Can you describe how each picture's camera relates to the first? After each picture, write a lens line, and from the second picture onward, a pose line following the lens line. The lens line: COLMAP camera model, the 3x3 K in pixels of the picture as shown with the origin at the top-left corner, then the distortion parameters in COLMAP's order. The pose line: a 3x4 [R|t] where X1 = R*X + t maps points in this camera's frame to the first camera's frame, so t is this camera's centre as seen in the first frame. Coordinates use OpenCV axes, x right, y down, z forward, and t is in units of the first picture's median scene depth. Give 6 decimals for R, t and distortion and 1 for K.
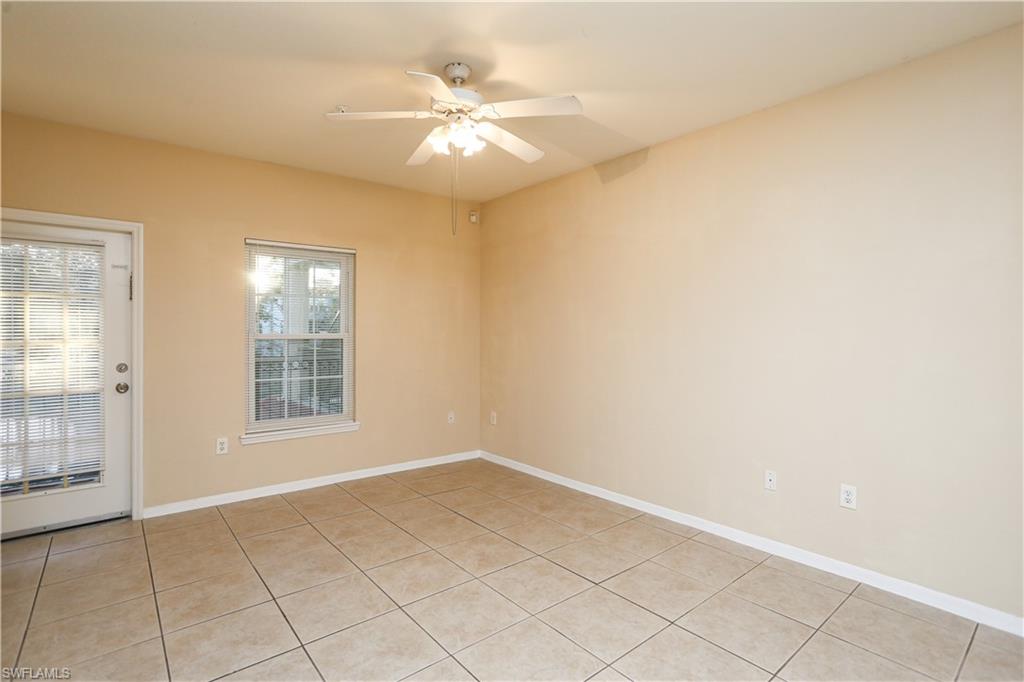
lens RADIAL K [[499.5, 0, 518.5], [0, 499.5, 334.8], [0, 0, 1]] dist [-0.052137, 0.030574]
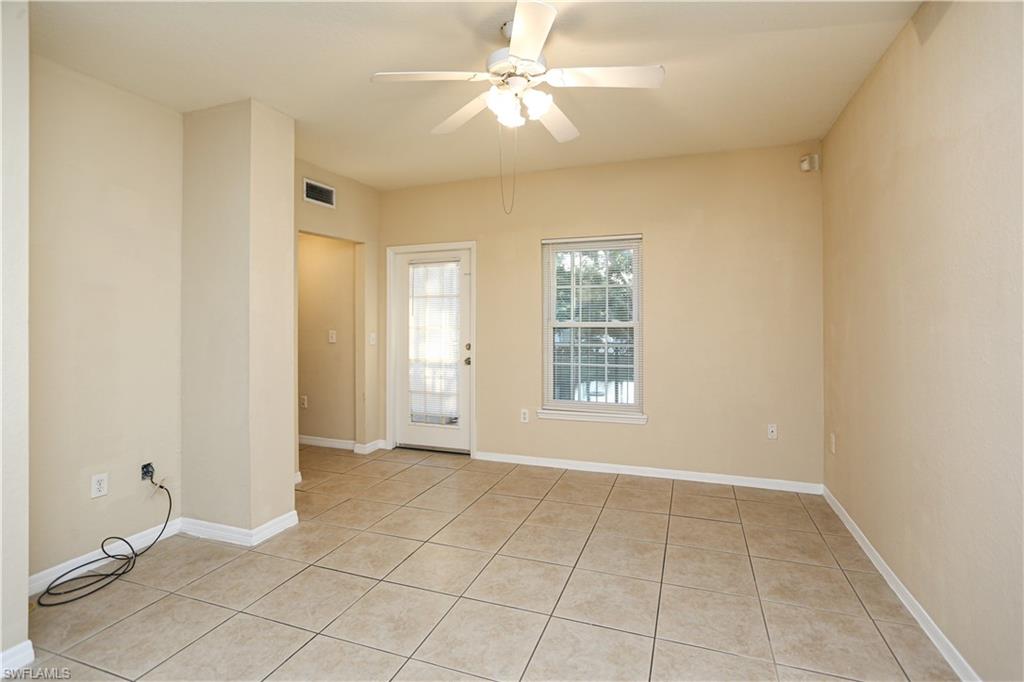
lens RADIAL K [[491.1, 0, 517.8], [0, 491.1, 317.0], [0, 0, 1]] dist [-0.056348, 0.027707]
pose [[0.500781, -0.007987, -0.865537, 0.461812], [-0.001400, 0.999949, -0.010037, -0.003072], [0.865573, 0.006238, 0.500744, 0.417456]]
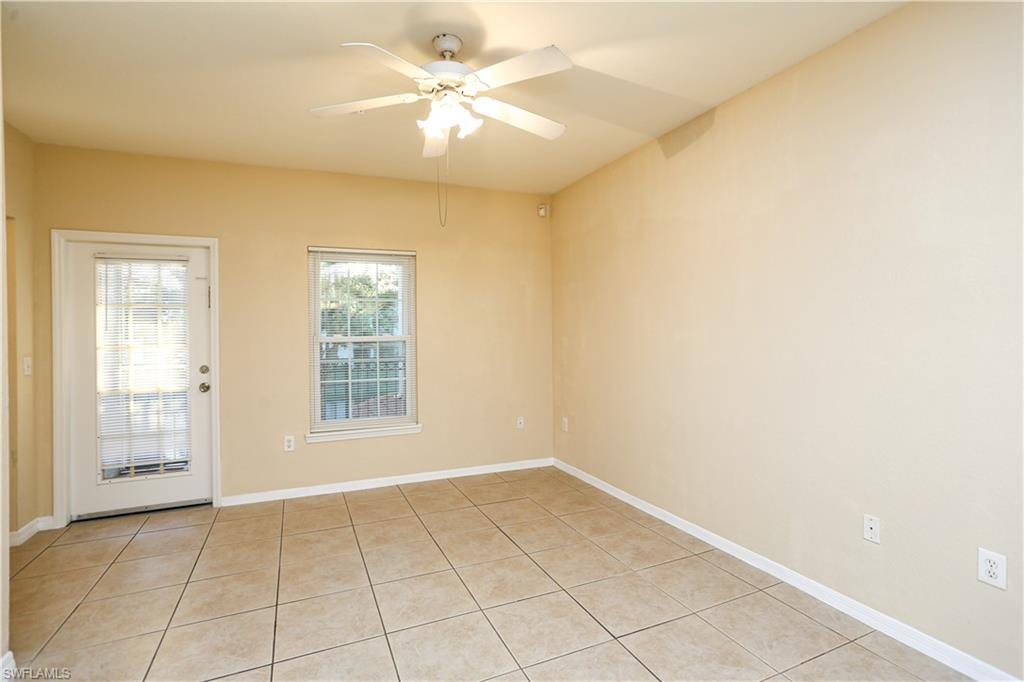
lens RADIAL K [[491.8, 0, 517.7], [0, 491.8, 334.3], [0, 0, 1]] dist [-0.051576, 0.027346]
pose [[0.962414, -0.011474, -0.271345, 0.171604], [0.011616, 0.999932, -0.001085, -0.002569], [0.271339, -0.002108, 0.962481, 0.135855]]
